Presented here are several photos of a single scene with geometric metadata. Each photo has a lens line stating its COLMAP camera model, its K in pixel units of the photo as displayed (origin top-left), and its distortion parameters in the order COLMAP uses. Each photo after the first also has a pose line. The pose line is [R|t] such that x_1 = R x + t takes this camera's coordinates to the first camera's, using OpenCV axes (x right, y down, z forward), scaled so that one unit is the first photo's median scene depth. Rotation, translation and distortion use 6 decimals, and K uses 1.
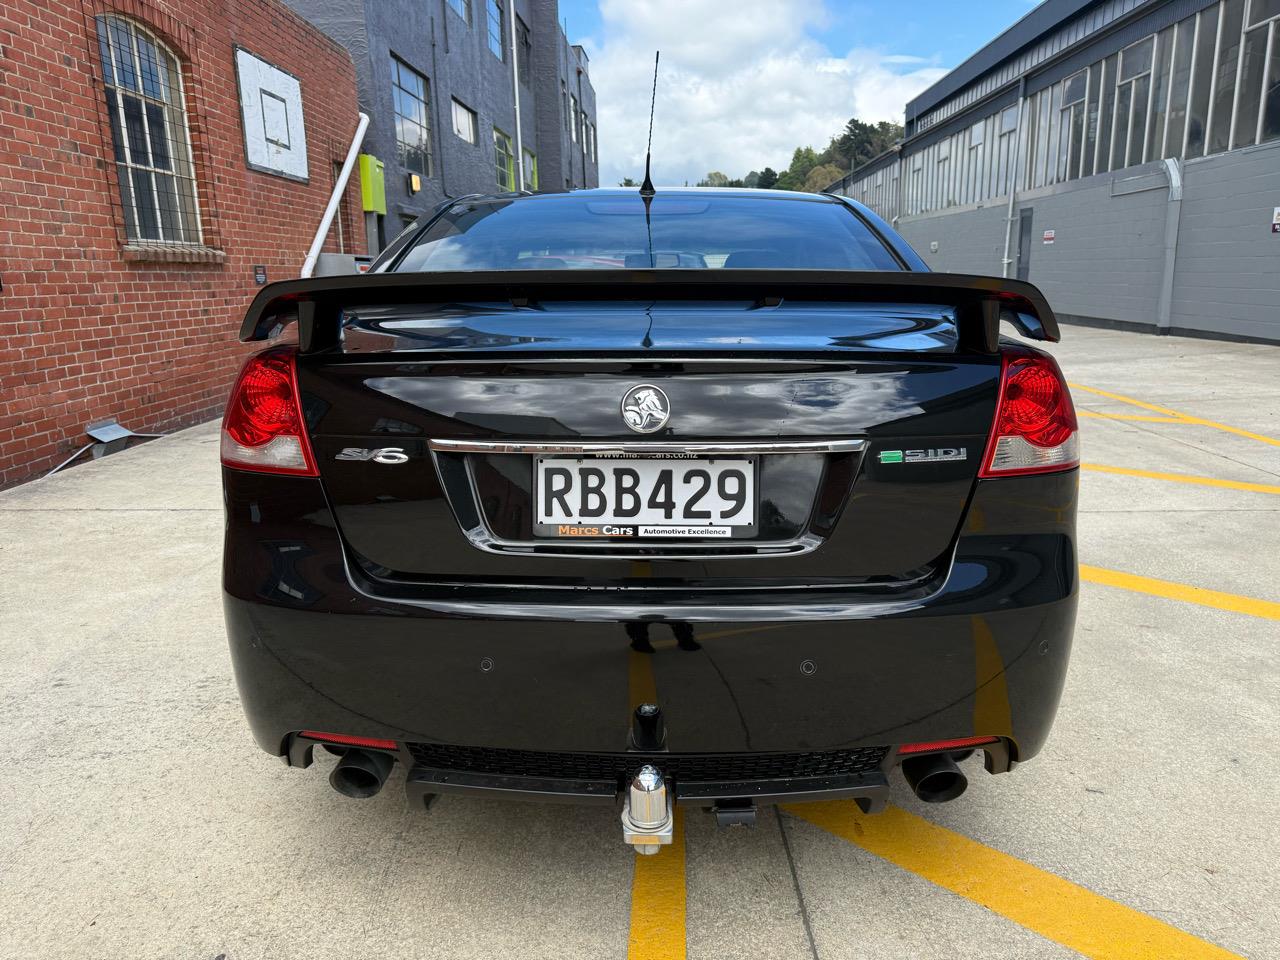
lens RADIAL K [[892.3, 0, 640.0], [0, 892.3, 480.0], [0, 0, 1]] dist [-0.002528, -0.006499]
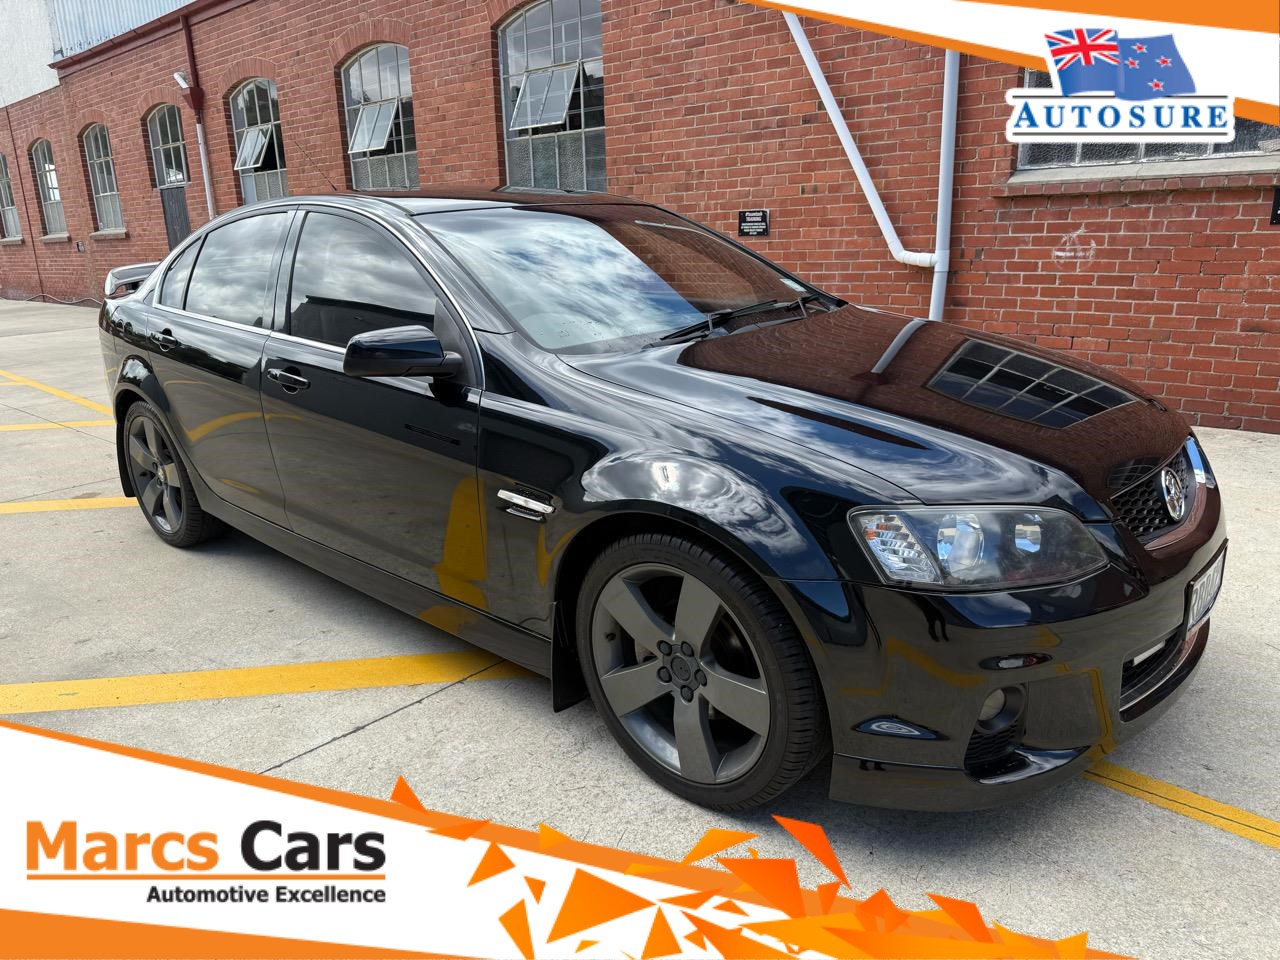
lens RADIAL K [[948.1, 0, 637.7], [0, 948.1, 485.4], [0, 0, 1]] dist [0.011377, -0.026029]
pose [[-0.663409, 0.241397, -0.708249, 0.352698], [-0.119878, 0.900016, 0.419047, -0.233927], [0.738592, 0.362903, -0.568141, 0.910361]]
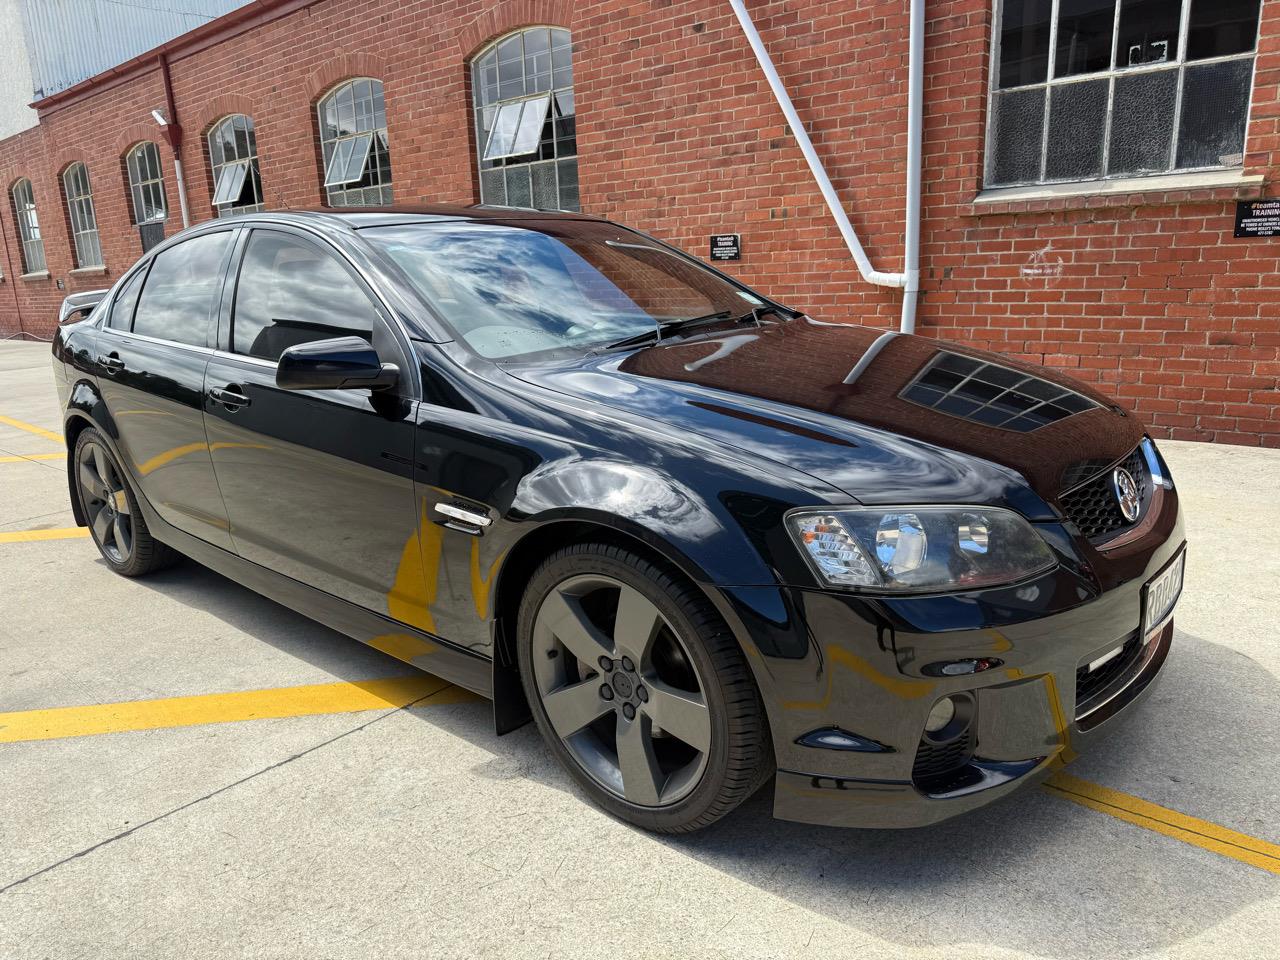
lens RADIAL K [[946.4, 0, 640.0], [0, 946.4, 480.0], [0, 0, 1]] dist [0.015967, -0.031226]
pose [[-0.651210, 0.223903, -0.725116, 0.334908], [-0.109876, 0.917600, 0.382017, -0.224331], [0.750901, 0.328446, -0.572949, 0.919460]]
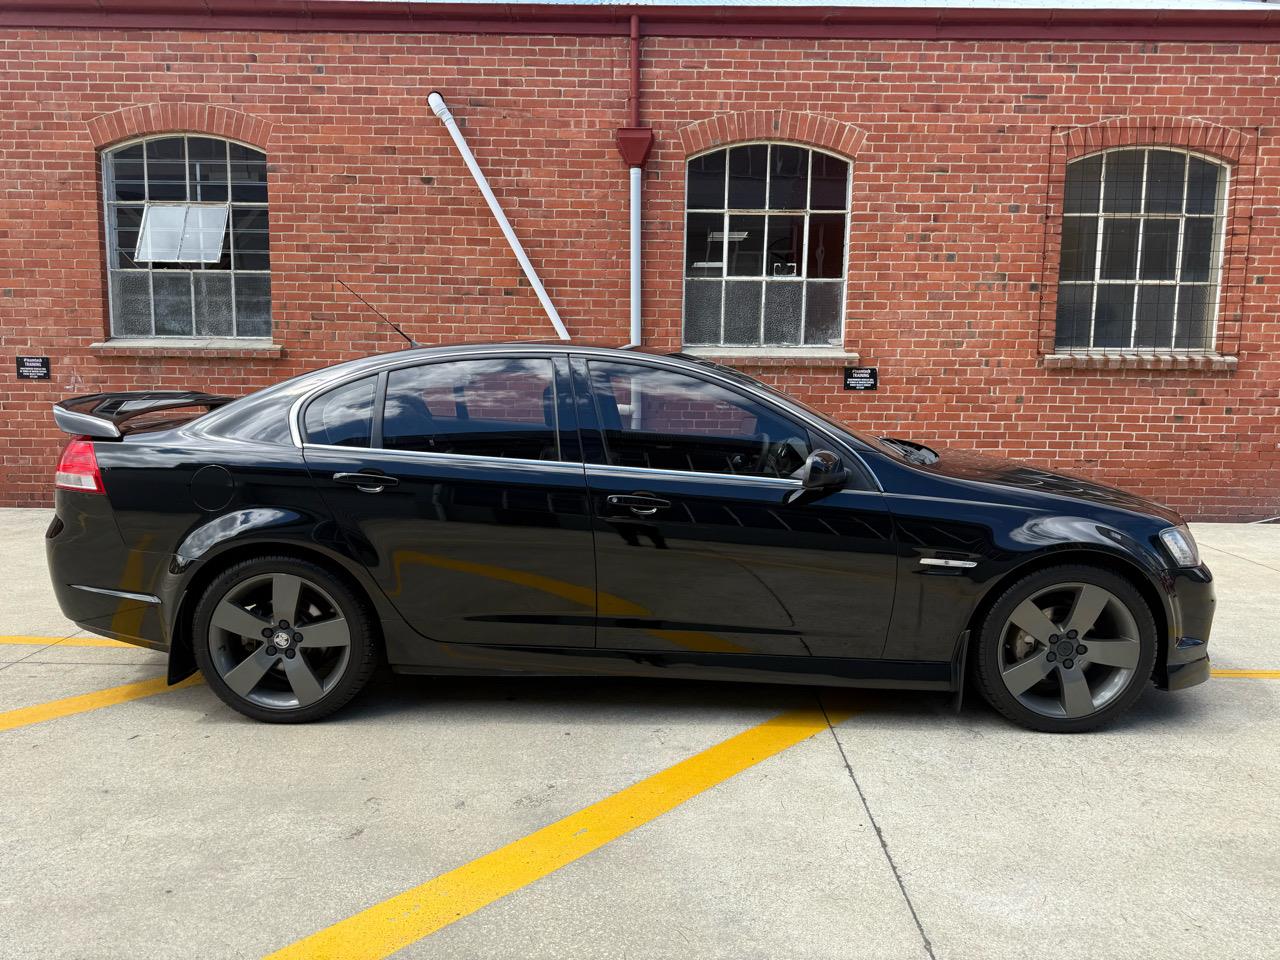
lens RADIAL K [[909.7, 0, 665.3], [0, 909.7, 478.0], [0, 0, 1]] dist [0.093486, -0.138582]
pose [[0.030774, 0.140650, -0.989581, 0.611490], [-0.237127, 0.962813, 0.129471, -0.152094], [0.970991, 0.230672, 0.062981, 0.500297]]
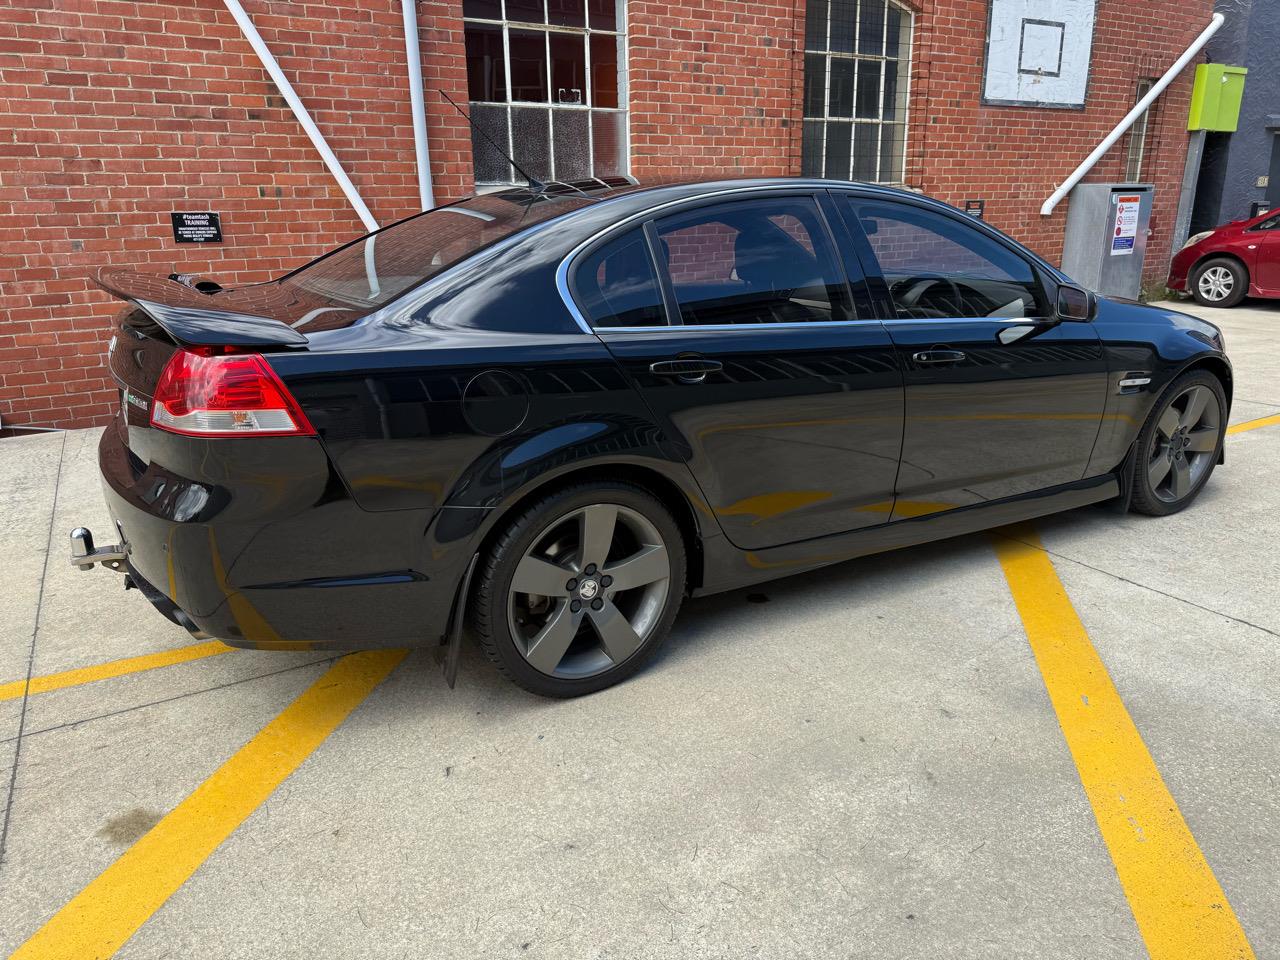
lens RADIAL K [[910.4, 0, 661.2], [0, 910.4, 460.7], [0, 0, 1]] dist [0.045147, -0.059397]
pose [[0.540220, 0.235641, -0.807859, 0.431235], [-0.184143, 0.969831, 0.159749, -0.071194], [0.821130, 0.062462, 0.567313, 0.164745]]
